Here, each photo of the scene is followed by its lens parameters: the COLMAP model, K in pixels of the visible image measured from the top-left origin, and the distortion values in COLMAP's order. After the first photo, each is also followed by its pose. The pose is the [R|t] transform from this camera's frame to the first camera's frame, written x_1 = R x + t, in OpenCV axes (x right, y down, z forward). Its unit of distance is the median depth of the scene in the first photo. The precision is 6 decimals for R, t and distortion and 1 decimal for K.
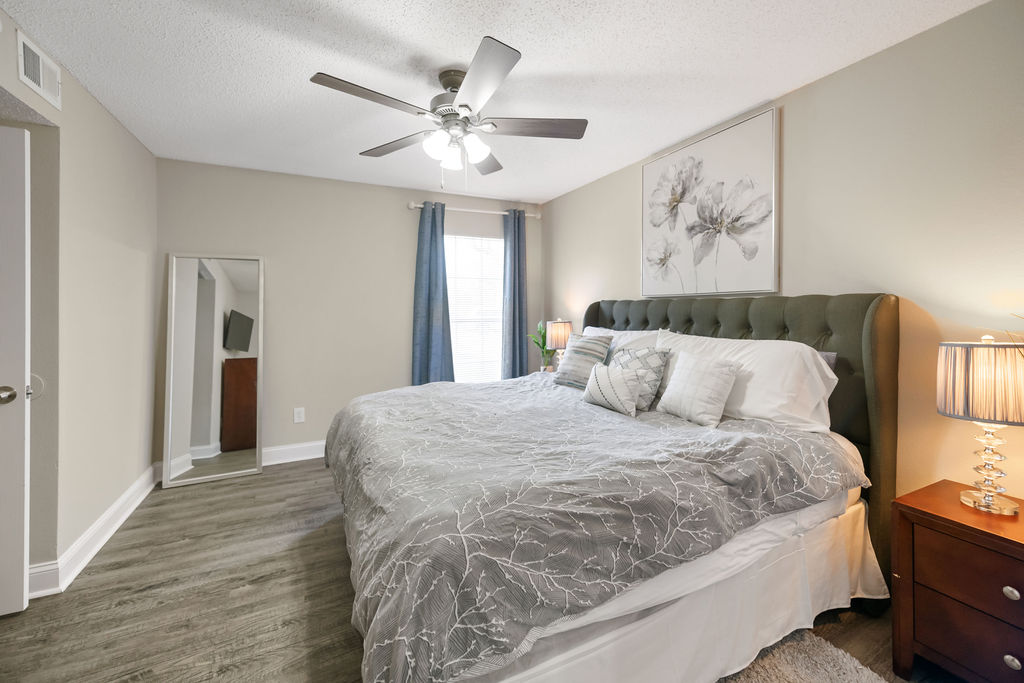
lens RADIAL K [[413.0, 0, 511.6], [0, 413.0, 308.5], [0, 0, 1]] dist [-0.000077, -0.000032]
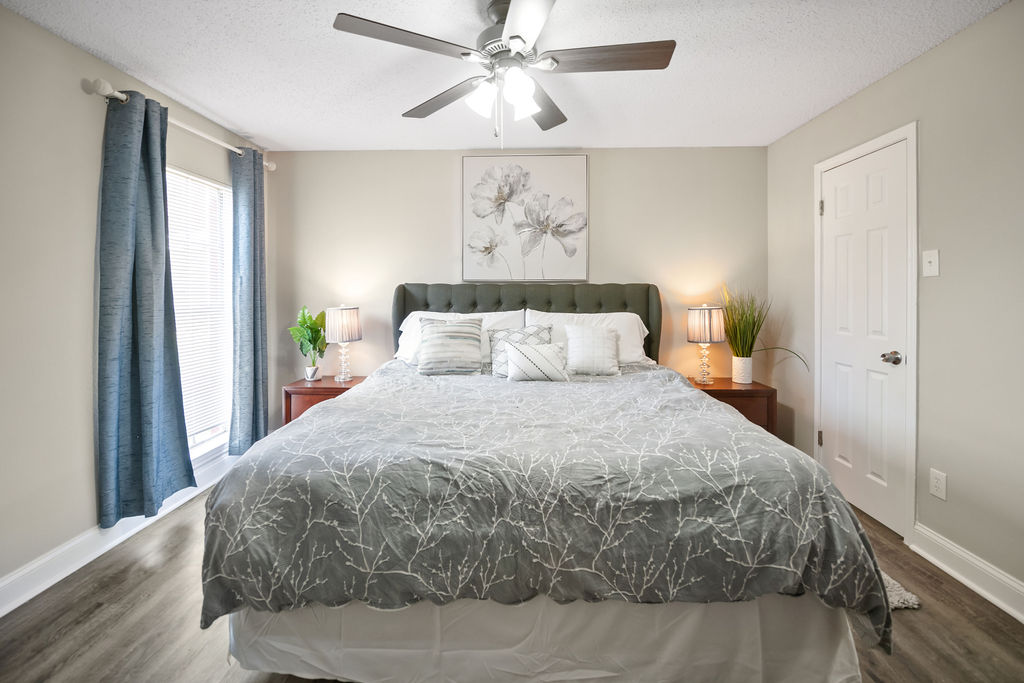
lens RADIAL K [[419.9, 0, 511.4], [0, 419.9, 294.7], [0, 0, 1]] dist [0.000483, -0.000021]
pose [[0.464571, -0.005172, 0.885521, -0.657025], [0.000128, 0.999983, 0.005773, 0.001471], [-0.885536, -0.002569, 0.464564, 0.443235]]
